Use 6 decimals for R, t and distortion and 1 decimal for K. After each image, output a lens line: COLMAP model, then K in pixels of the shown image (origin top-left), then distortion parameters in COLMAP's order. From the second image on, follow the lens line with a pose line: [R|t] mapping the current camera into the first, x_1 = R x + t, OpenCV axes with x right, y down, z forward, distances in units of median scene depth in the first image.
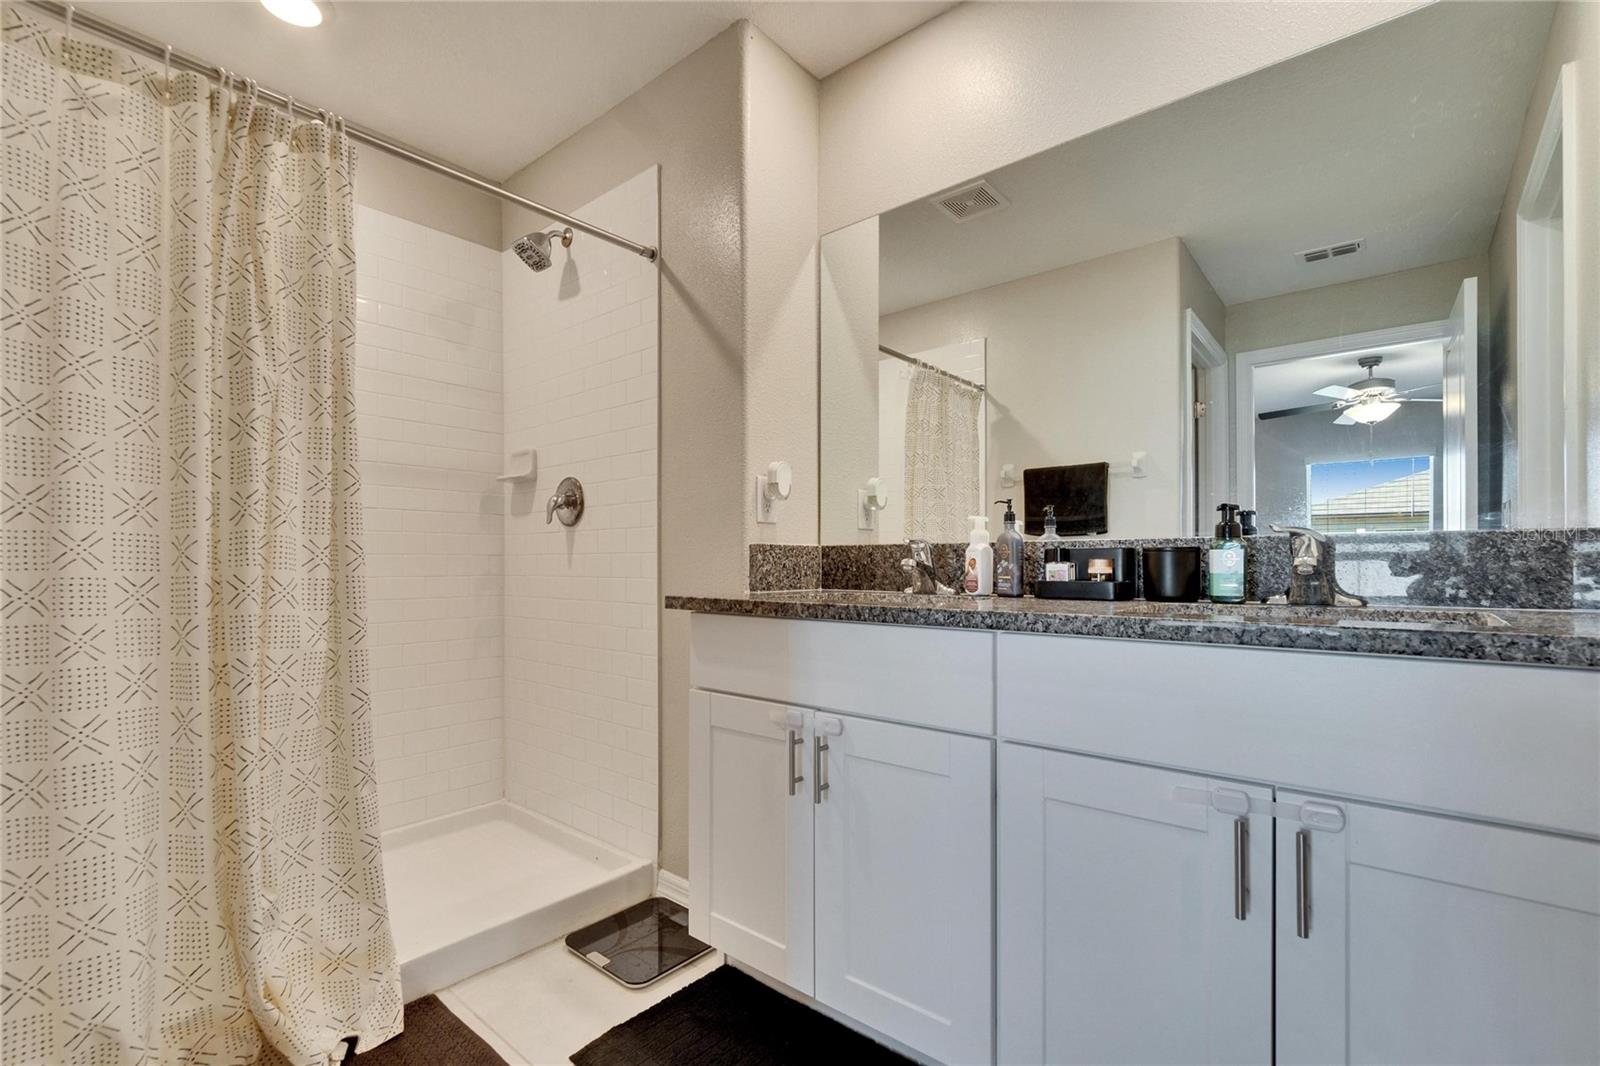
lens RADIAL K [[718.6, 0, 761.9], [0, 718.6, 555.9], [0, 0, 1]] dist [-0.000221, 0.000230]
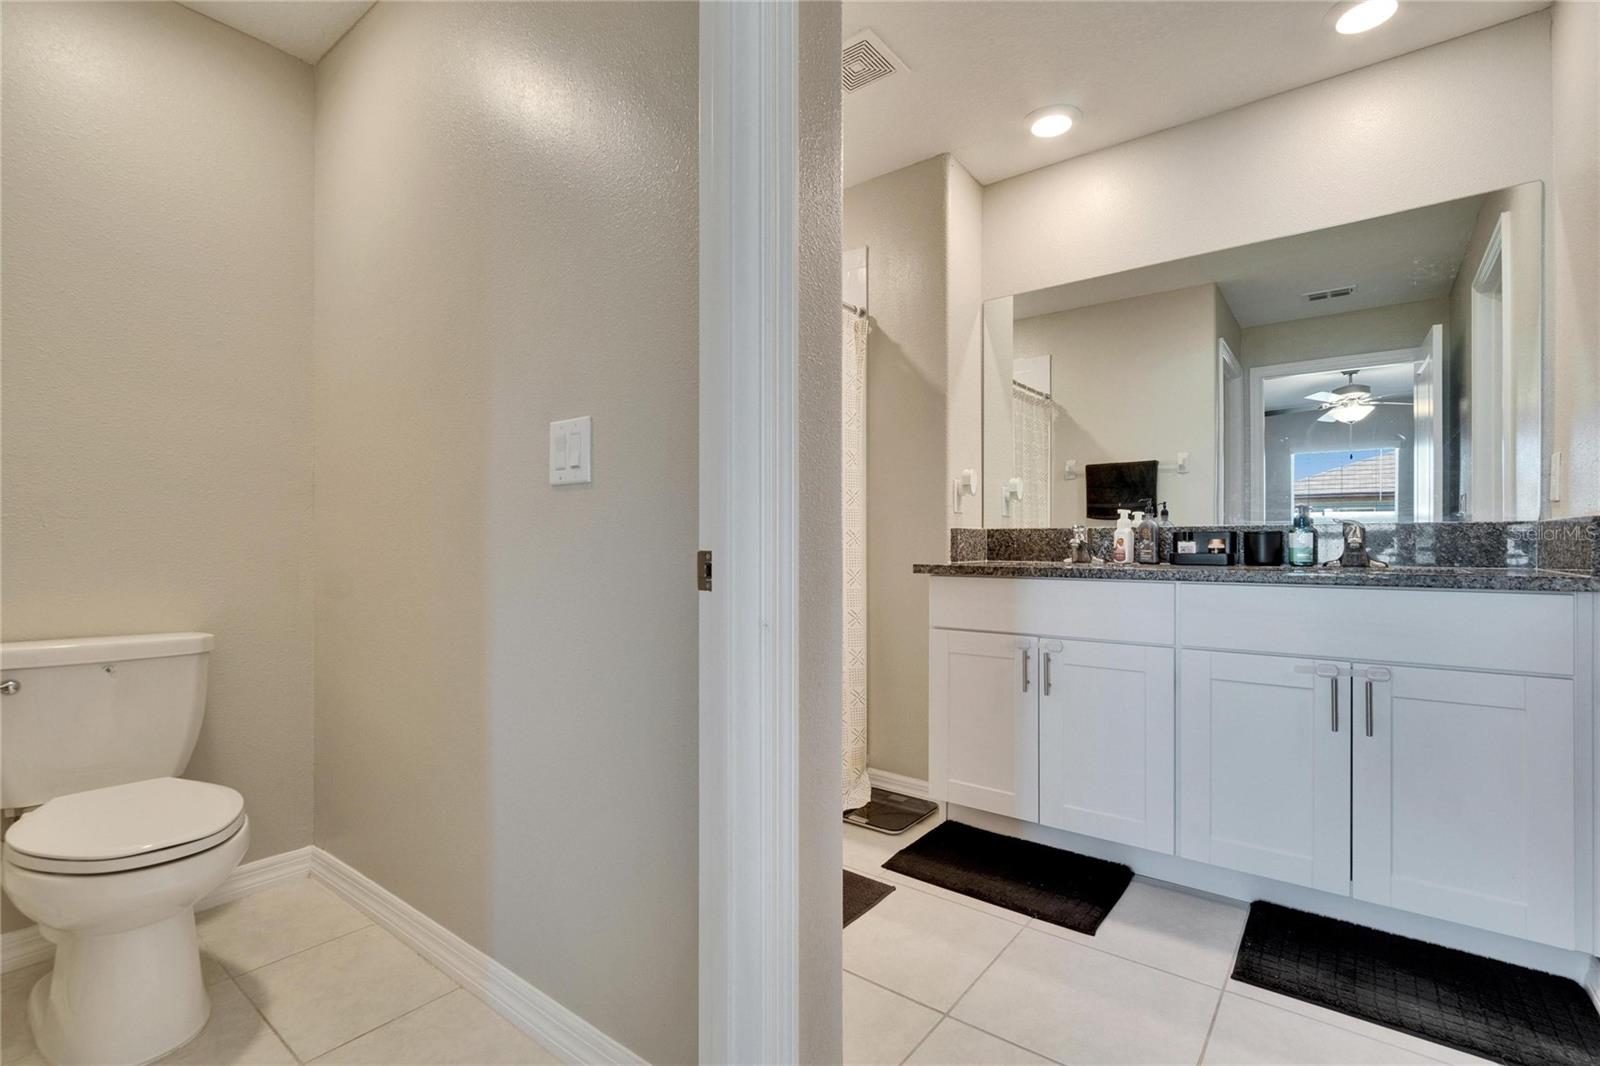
lens RADIAL K [[709.5, 0, 789.4], [0, 709.5, 537.0], [0, 0, 1]] dist [-0.001483, 0.000199]
pose [[0.998845, -0.000434, 0.048048, -0.394932], [0.000272, 0.999994, 0.003370, -0.003624], [-0.048049, -0.003353, 0.998839, -0.363663]]
